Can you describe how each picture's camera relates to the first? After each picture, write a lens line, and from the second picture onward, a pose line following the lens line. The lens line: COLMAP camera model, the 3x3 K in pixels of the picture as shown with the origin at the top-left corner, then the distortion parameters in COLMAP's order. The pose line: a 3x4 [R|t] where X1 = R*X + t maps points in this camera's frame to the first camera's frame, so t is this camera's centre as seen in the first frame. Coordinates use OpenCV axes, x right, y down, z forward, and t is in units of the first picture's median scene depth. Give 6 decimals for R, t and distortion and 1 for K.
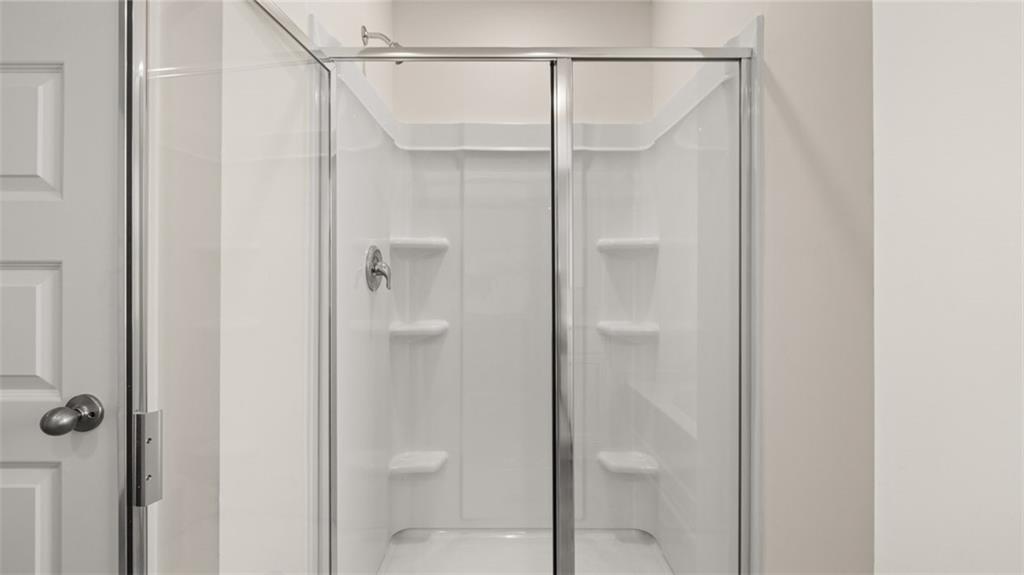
lens RADIAL K [[435.5, 0, 514.1], [0, 435.5, 276.6], [0, 0, 1]] dist [-0.003249, -0.000338]
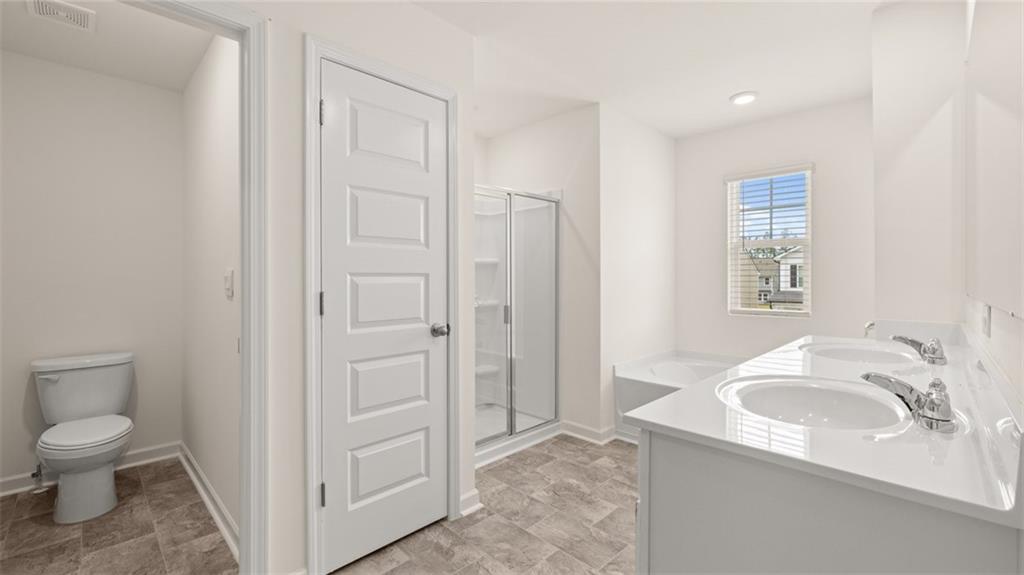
lens RADIAL K [[435.5, 0, 511.4], [0, 435.5, 280.6], [0, 0, 1]] dist [-0.003249, -0.000338]
pose [[0.704338, -0.009892, 0.709796, -2.547407], [0.002594, 0.999932, 0.011360, -0.021315], [-0.709860, -0.006160, 0.704316, -1.204378]]
